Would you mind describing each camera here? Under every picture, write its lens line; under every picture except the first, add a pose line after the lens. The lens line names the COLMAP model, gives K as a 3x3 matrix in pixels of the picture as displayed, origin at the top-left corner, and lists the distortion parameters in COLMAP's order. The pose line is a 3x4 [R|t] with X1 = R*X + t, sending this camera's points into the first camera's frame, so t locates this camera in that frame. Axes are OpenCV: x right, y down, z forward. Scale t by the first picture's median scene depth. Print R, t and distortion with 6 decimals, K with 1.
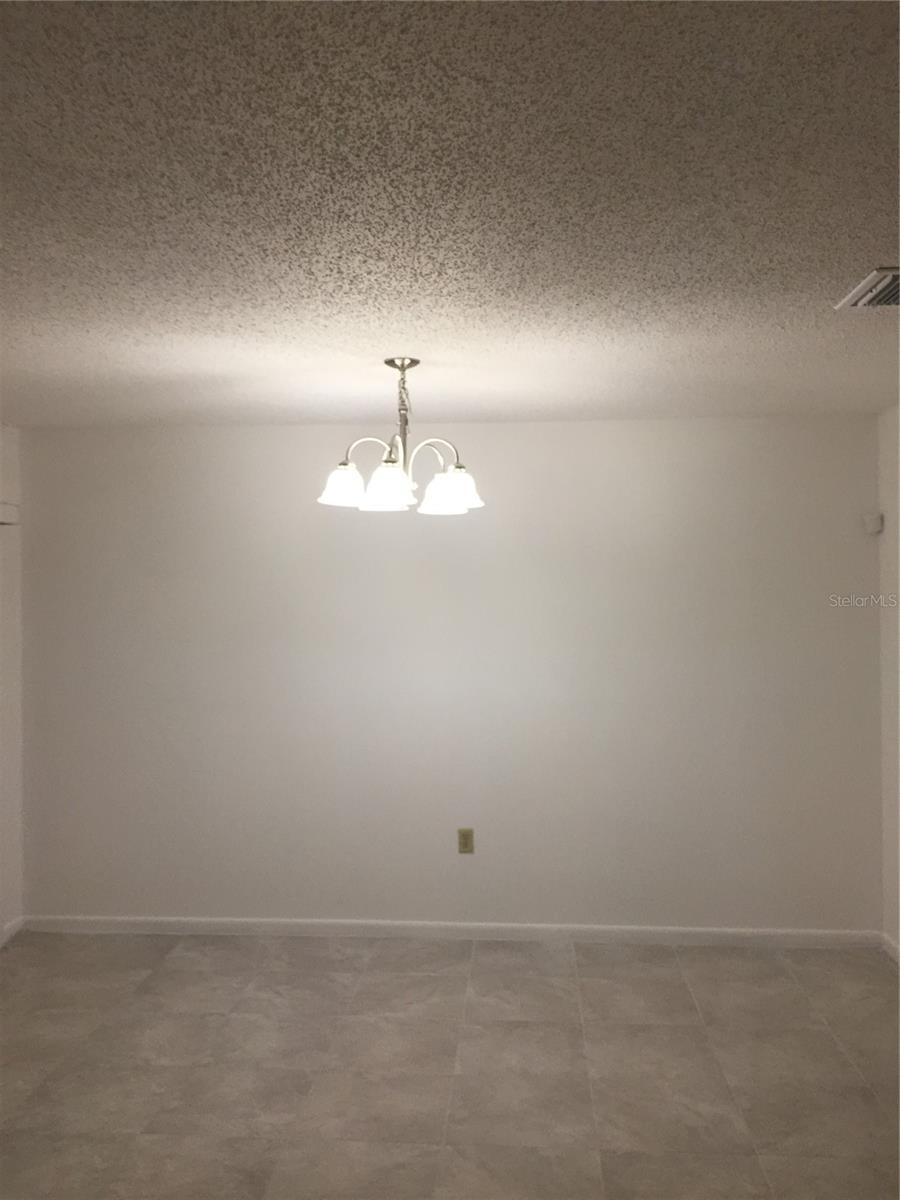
lens RADIAL K [[1023.8, 0, 445.1], [0, 1023.8, 609.8], [0, 0, 1]] dist [0.066713, -0.085170]
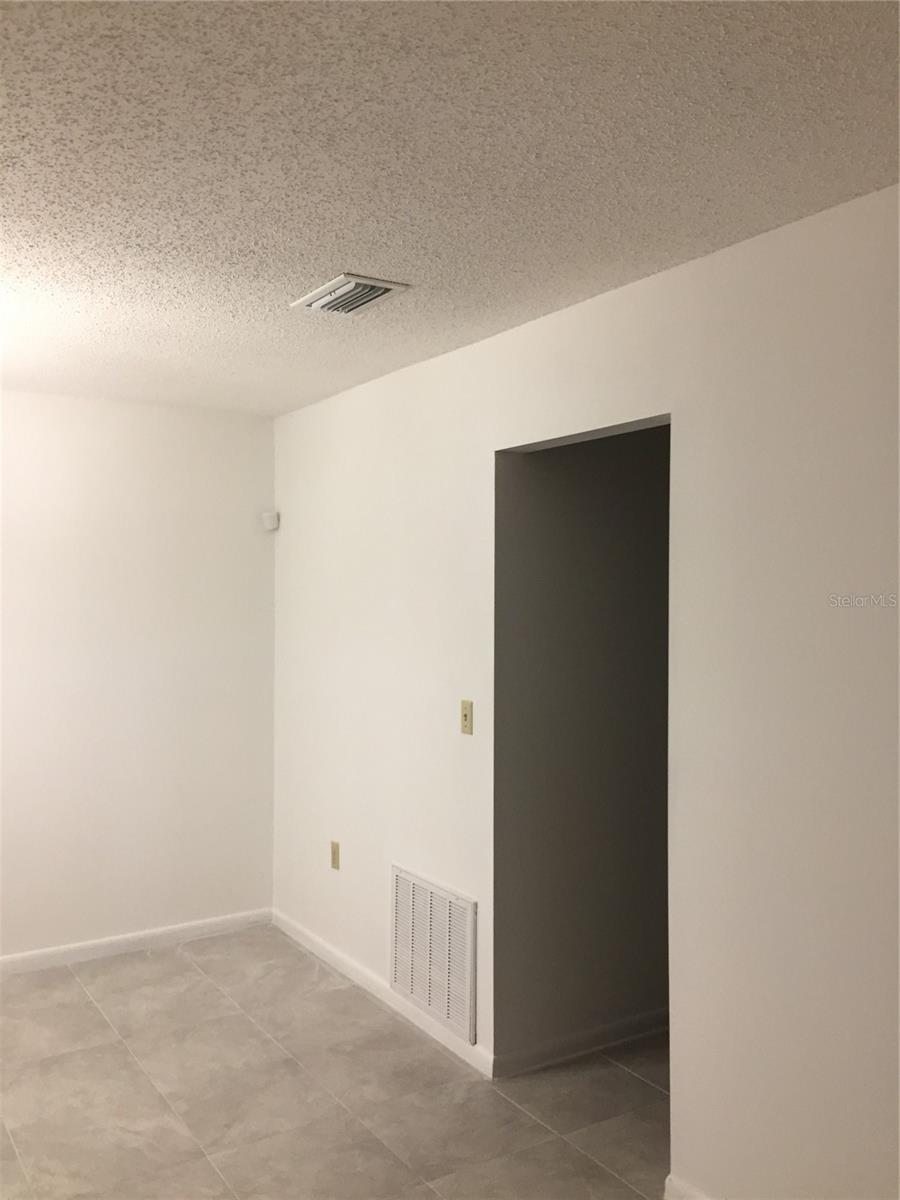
lens RADIAL K [[1023.8, 0, 454.8], [0, 1023.8, 598.9], [0, 0, 1]] dist [0.066713, -0.085170]
pose [[0.802445, 0.005197, 0.596703, -0.087247], [0.001468, 0.999942, -0.010683, 0.011173], [-0.596724, 0.009448, 0.802391, 0.065627]]
